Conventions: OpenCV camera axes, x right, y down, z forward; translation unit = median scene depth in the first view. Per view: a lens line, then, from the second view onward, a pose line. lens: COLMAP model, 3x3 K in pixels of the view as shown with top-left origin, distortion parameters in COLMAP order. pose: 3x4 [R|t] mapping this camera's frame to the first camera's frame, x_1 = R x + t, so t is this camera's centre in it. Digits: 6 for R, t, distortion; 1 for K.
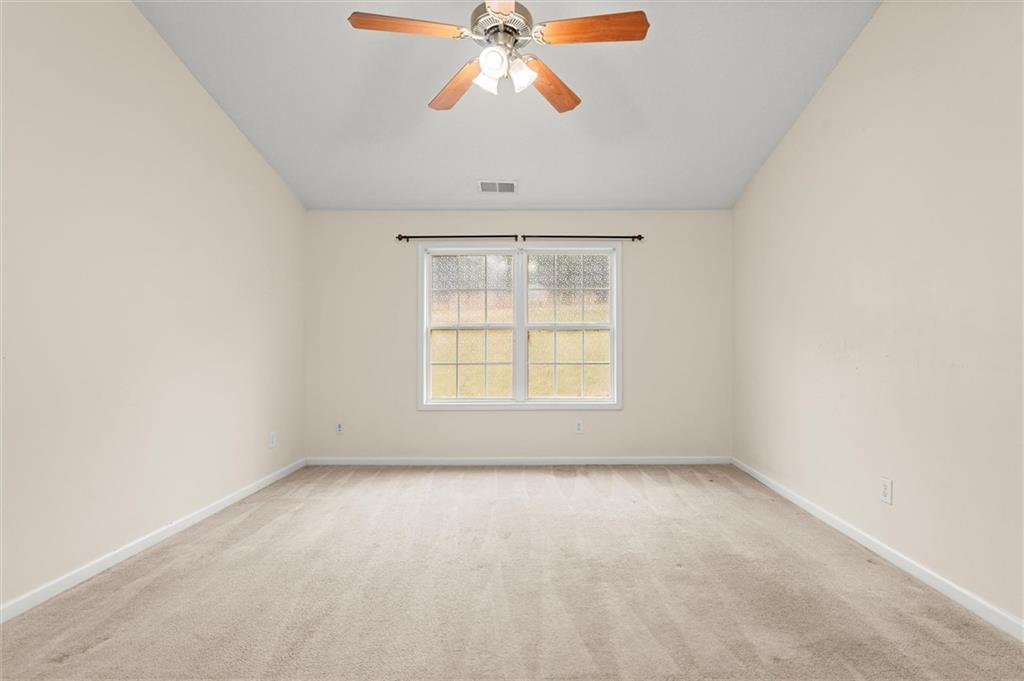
lens RADIAL K [[470.9, 0, 514.5], [0, 470.9, 337.5], [0, 0, 1]] dist [-0.001556, -0.000304]
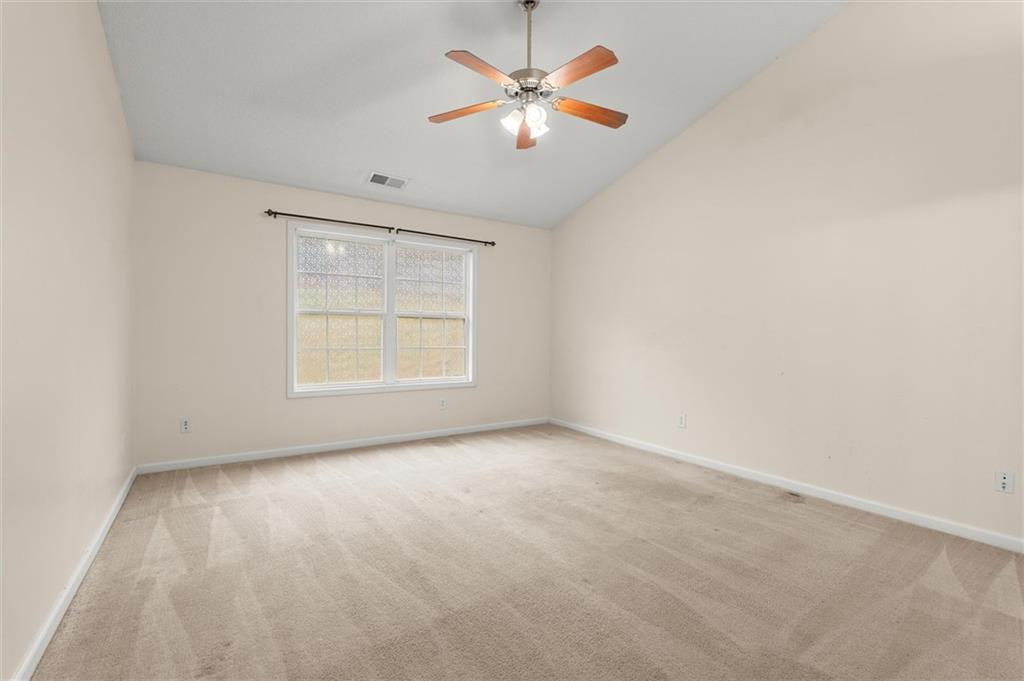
lens RADIAL K [[470.9, 0, 500.8], [0, 470.9, 338.1], [0, 0, 1]] dist [-0.001556, -0.000304]
pose [[0.830095, 0.004874, 0.557600, -0.451927], [-0.023210, 0.999397, 0.025816, -0.001973], [-0.557139, -0.034371, 0.829708, -0.027663]]
